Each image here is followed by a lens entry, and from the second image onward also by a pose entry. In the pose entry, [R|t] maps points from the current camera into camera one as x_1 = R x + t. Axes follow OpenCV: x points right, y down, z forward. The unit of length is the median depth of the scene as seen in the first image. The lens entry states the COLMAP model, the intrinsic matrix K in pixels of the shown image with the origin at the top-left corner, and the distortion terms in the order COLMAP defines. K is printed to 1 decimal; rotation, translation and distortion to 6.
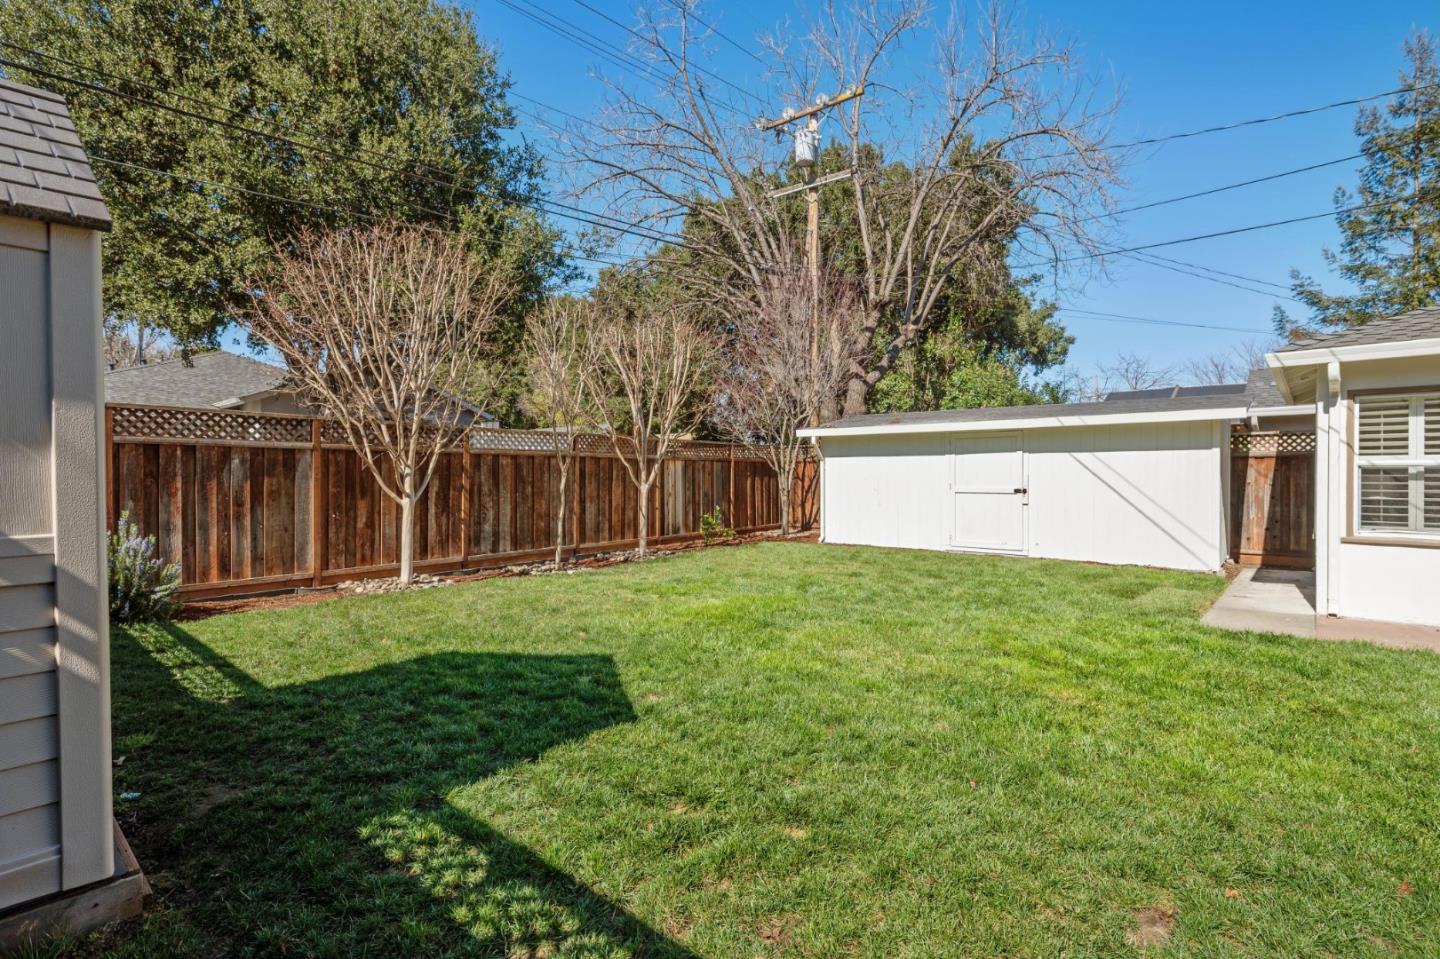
lens RADIAL K [[693.3, 0, 720.0], [0, 693.3, 479.5], [0, 0, 1]] dist [-0.008723, 0.000284]
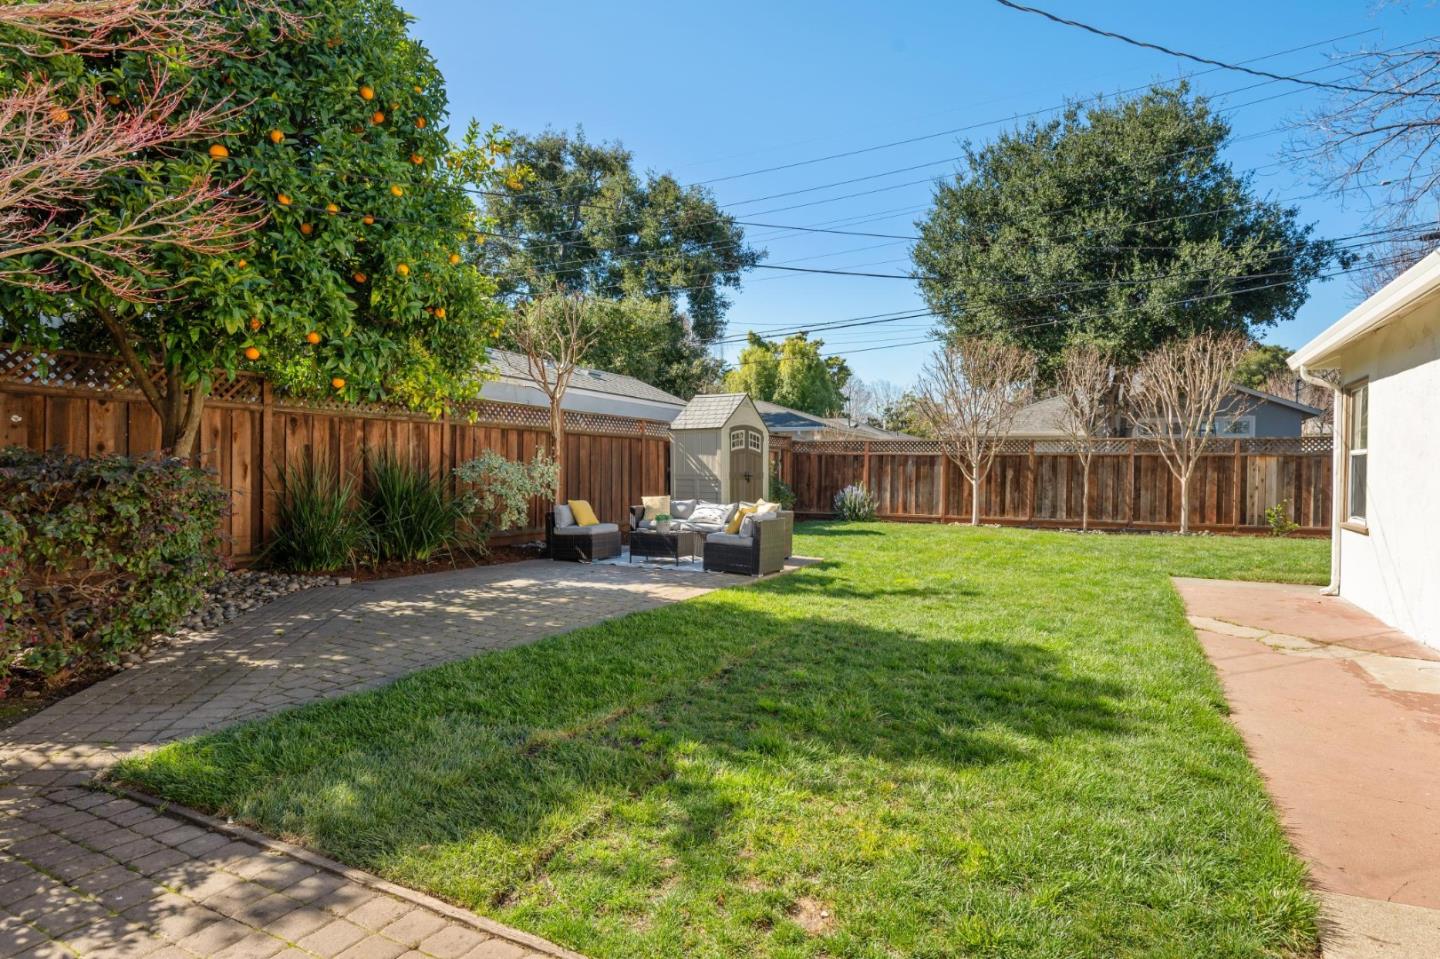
lens RADIAL K [[719.0, 0, 721.0], [0, 719.0, 474.0], [0, 0, 1]] dist [0.000881, 0.000592]
pose [[0.216042, 0.006889, -0.976360, 1.166876], [-0.015553, 0.999873, 0.003613, 0.011972], [0.976260, 0.014405, 0.216122, -0.088605]]
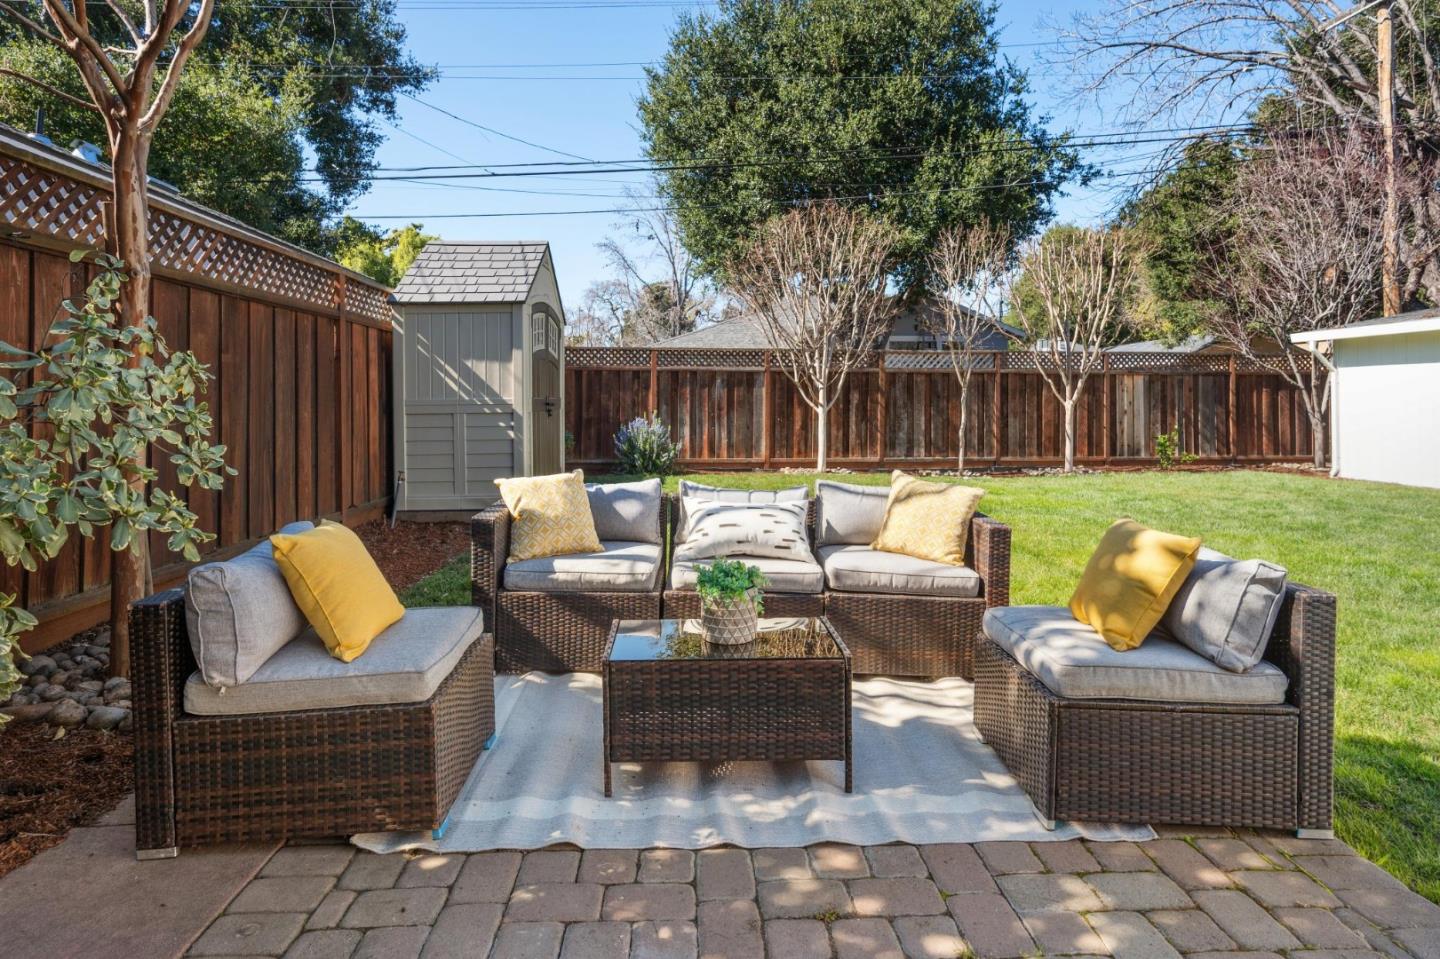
lens RADIAL K [[751.5, 0, 674.9], [0, 751.5, 389.5], [0, 0, 1]] dist [-0.003977, -0.000442]
pose [[0.658623, -0.008496, -0.752425, 0.387351], [-0.006422, 0.999836, -0.016910, 0.017105], [0.752446, 0.015970, 0.658461, -0.132959]]
